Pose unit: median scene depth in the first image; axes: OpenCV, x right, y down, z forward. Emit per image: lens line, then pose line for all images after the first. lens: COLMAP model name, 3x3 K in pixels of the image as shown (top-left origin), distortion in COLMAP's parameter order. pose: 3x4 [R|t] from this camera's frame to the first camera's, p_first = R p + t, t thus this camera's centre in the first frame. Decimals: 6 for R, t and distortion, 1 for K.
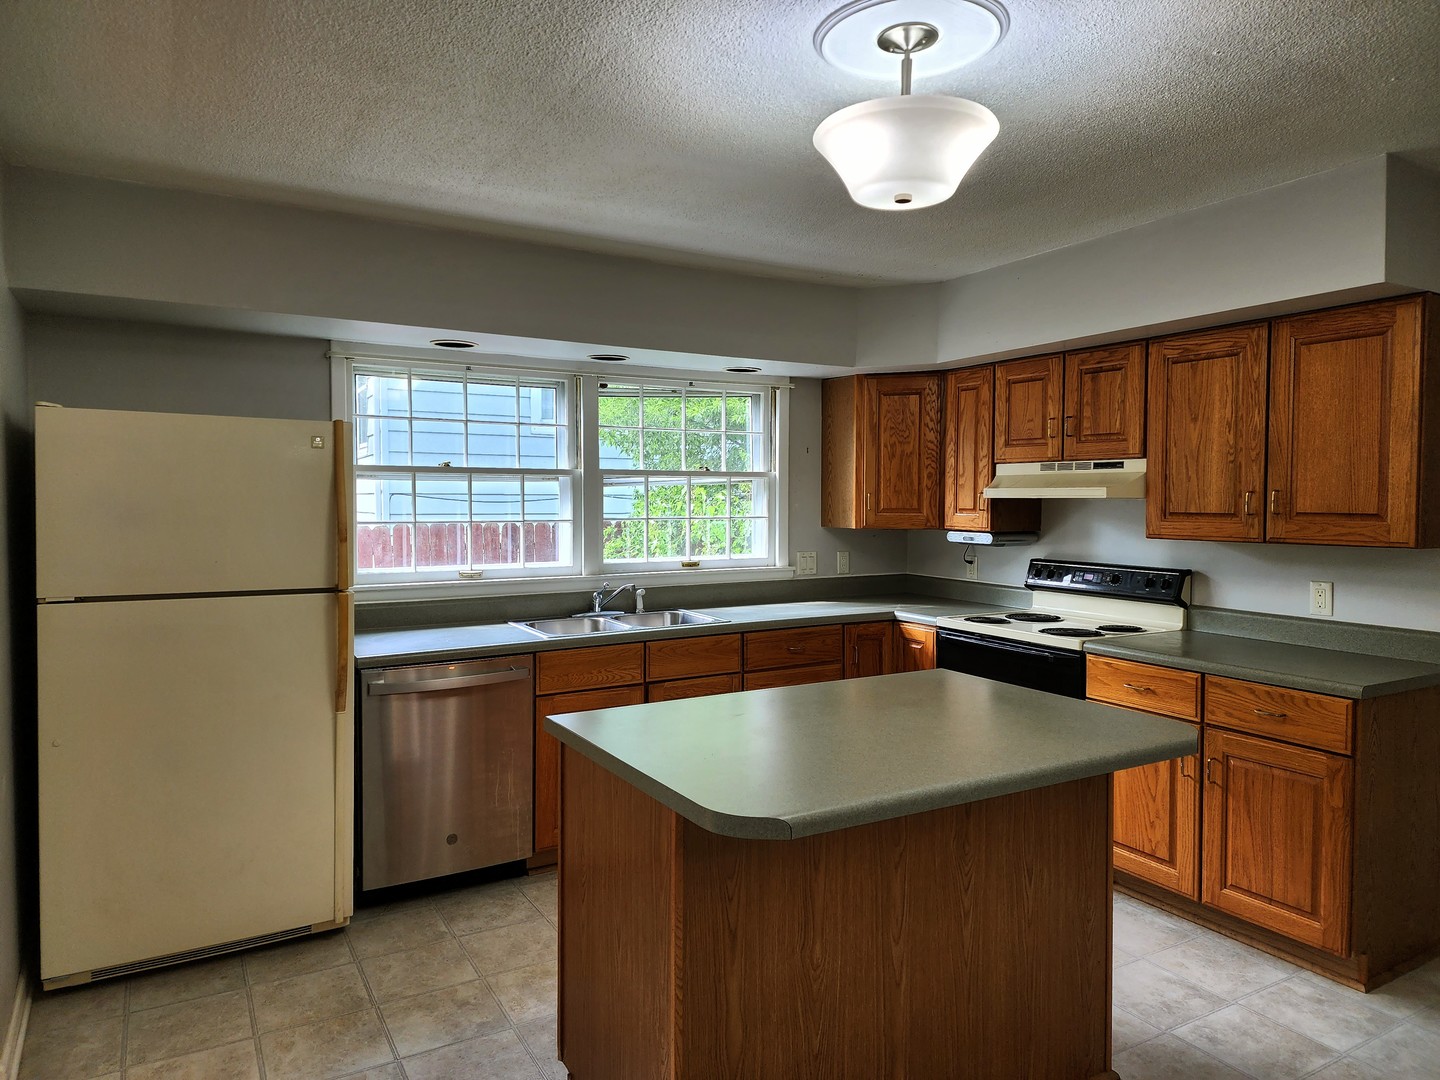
lens RADIAL K [[945.1, 0, 725.8], [0, 945.1, 530.8], [0, 0, 1]] dist [0.019206, -0.013568]
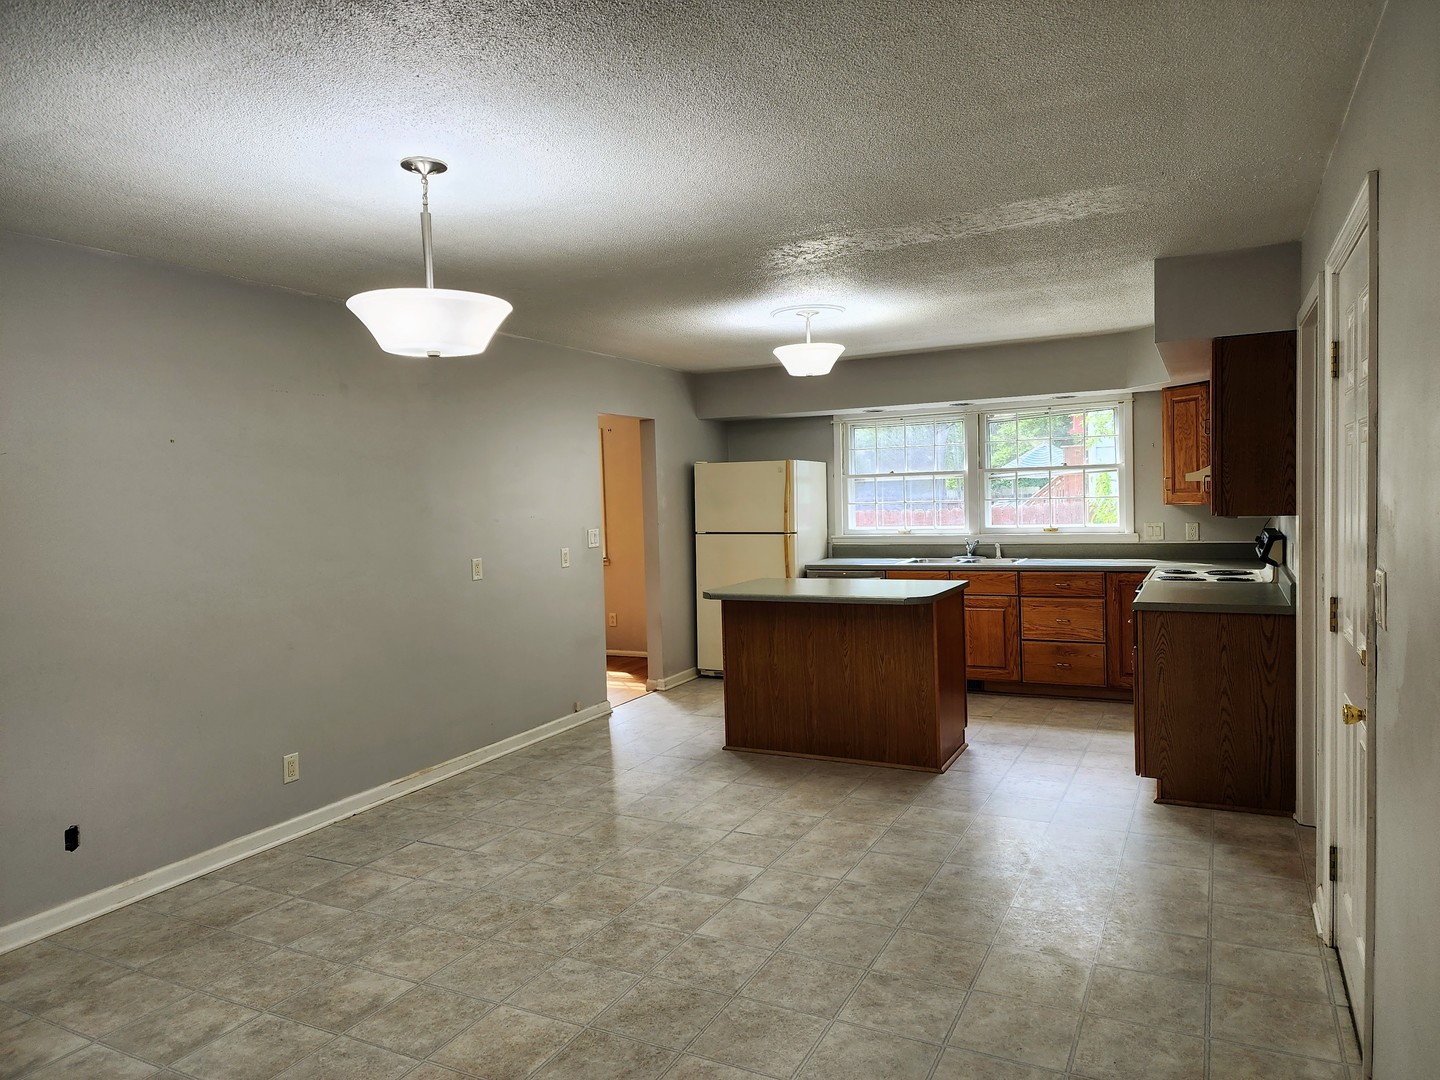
lens RADIAL K [[945.1, 0, 711.1], [0, 945.1, 543.0], [0, 0, 1]] dist [0.019206, -0.013568]
pose [[0.524616, 0.027641, -0.850890, 1.010551], [0.002621, 0.999416, 0.034082, 0.004217], [0.851335, -0.020110, 0.524237, -0.259594]]
